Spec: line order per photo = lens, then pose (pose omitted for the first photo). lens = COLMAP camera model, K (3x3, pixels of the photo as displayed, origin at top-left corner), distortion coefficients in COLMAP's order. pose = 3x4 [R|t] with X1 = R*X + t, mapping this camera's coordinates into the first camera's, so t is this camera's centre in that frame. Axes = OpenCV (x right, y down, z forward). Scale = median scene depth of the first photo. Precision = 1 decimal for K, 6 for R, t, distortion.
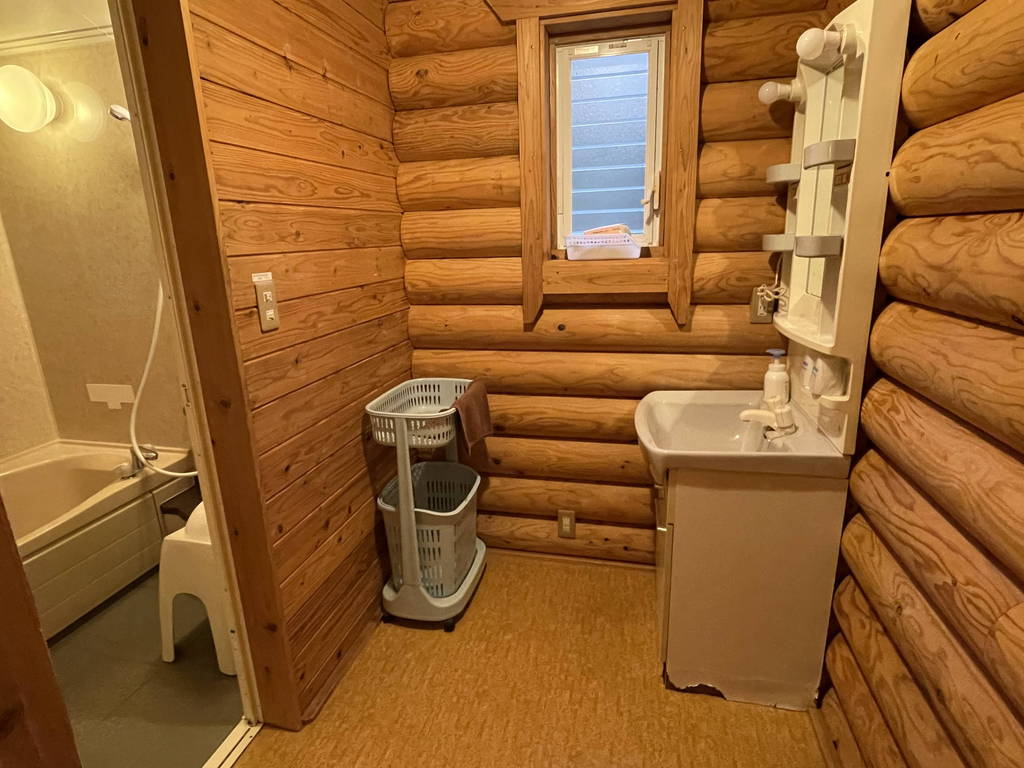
lens RADIAL K [[549.1, 0, 512.0], [0, 549.1, 384.0], [0, 0, 1]] dist [-0.000044, 0.000130]
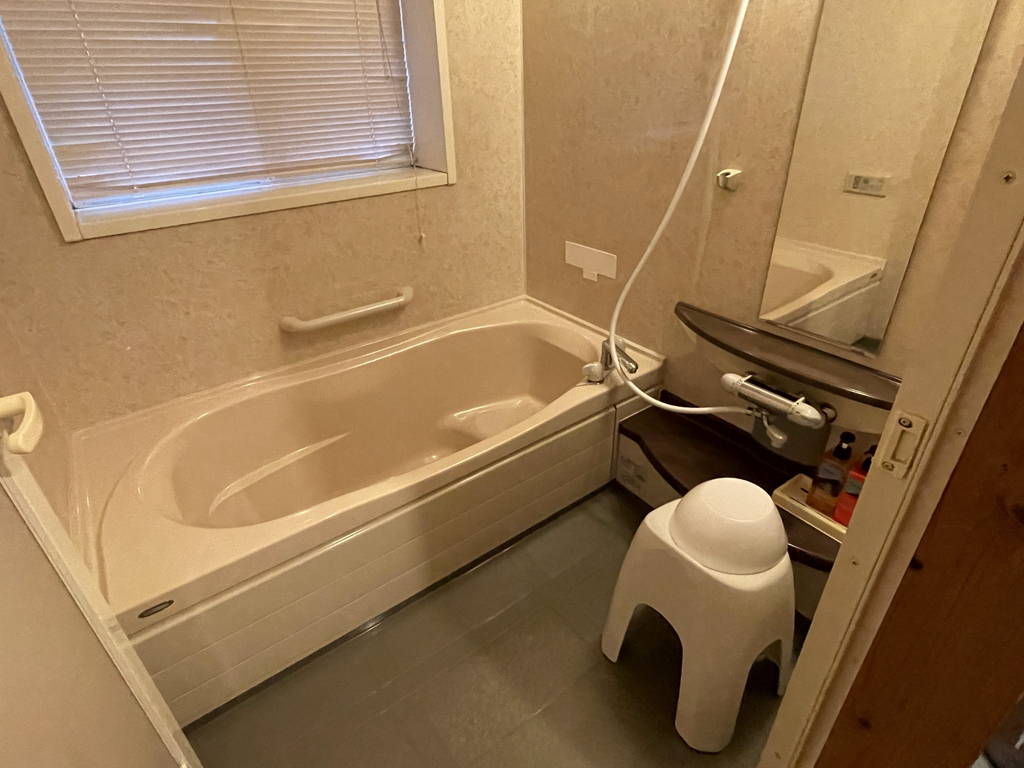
lens RADIAL K [[549.1, 0, 512.0], [0, 549.1, 384.0], [0, 0, 1]] dist [-0.000044, 0.000130]
pose [[0.772466, 0.325176, -0.545488, -0.357673], [-0.161856, 0.931403, 0.326023, -0.059481], [0.614084, -0.163551, 0.772109, 0.320413]]
